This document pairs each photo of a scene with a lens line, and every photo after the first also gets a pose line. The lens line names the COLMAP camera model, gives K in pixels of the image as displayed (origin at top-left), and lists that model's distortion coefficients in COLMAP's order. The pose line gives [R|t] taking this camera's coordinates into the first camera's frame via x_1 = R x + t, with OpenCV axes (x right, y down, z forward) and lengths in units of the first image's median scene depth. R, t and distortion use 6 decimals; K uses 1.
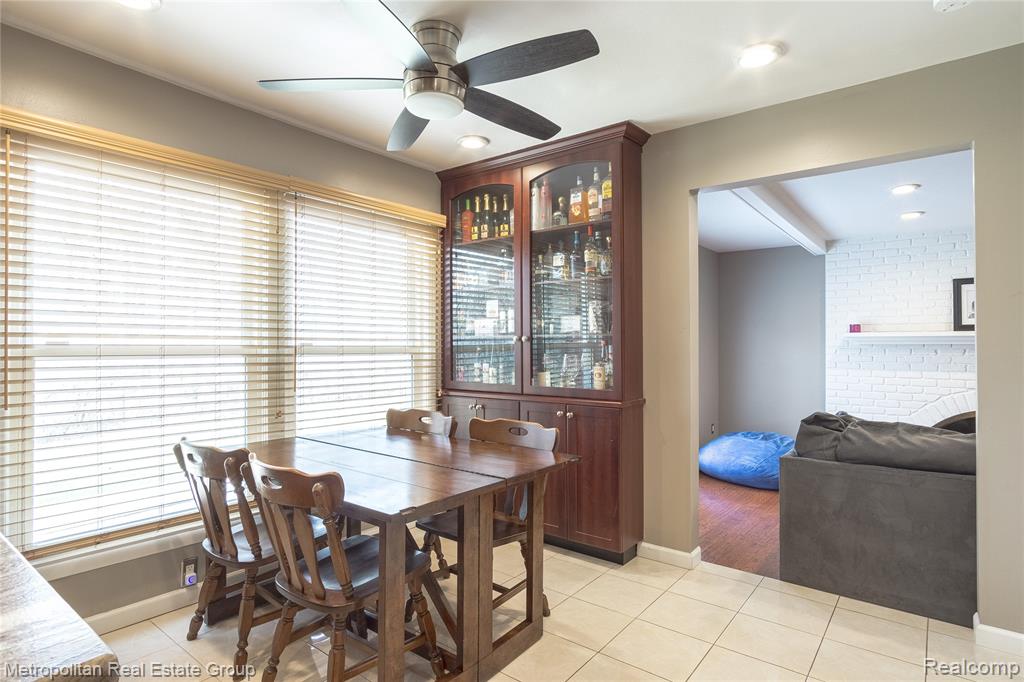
lens RADIAL K [[552.1, 0, 512.0], [0, 552.1, 341.0], [0, 0, 1]] dist [-0.012574, 0.000316]
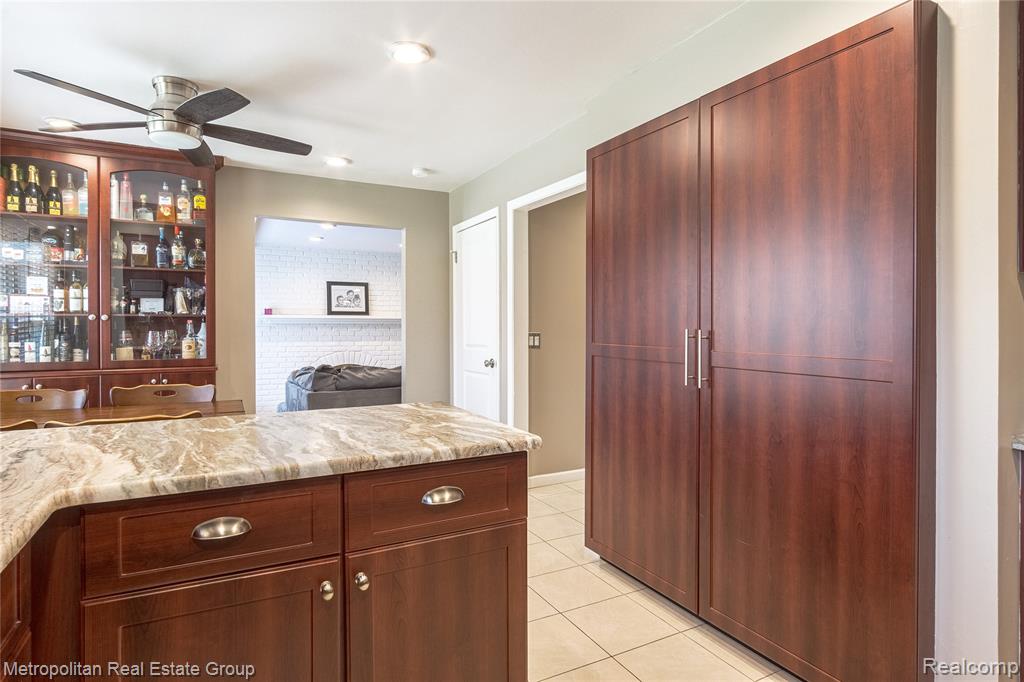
lens RADIAL K [[546.7, 0, 512.1], [0, 546.7, 326.5], [0, 0, 1]] dist [-0.001331, -0.000012]
pose [[0.403623, -0.002352, 0.914923, -0.579353], [-0.008568, 0.999943, 0.006350, -0.000025], [-0.914885, -0.010402, 0.403580, -0.149634]]
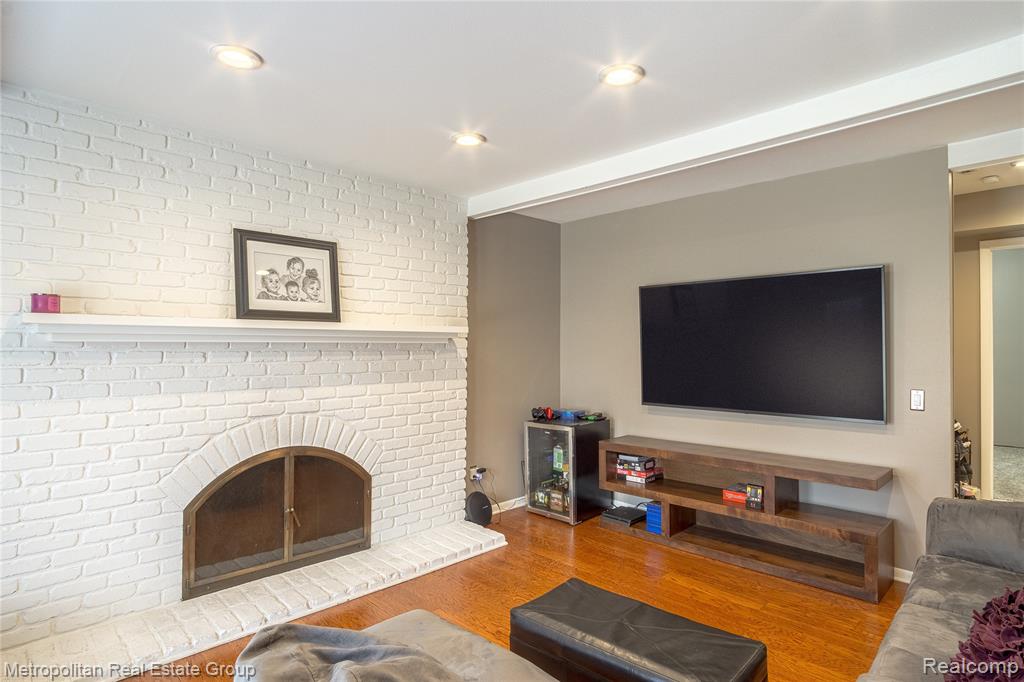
lens RADIAL K [[552.1, 0, 512.0], [0, 552.1, 341.0], [0, 0, 1]] dist [-0.012574, 0.000316]
pose [[0.123400, 0.011712, 0.992288, 0.403271], [-0.006389, 0.999919, -0.011007, 0.012977], [-0.992336, -0.004981, 0.123465, 0.942554]]
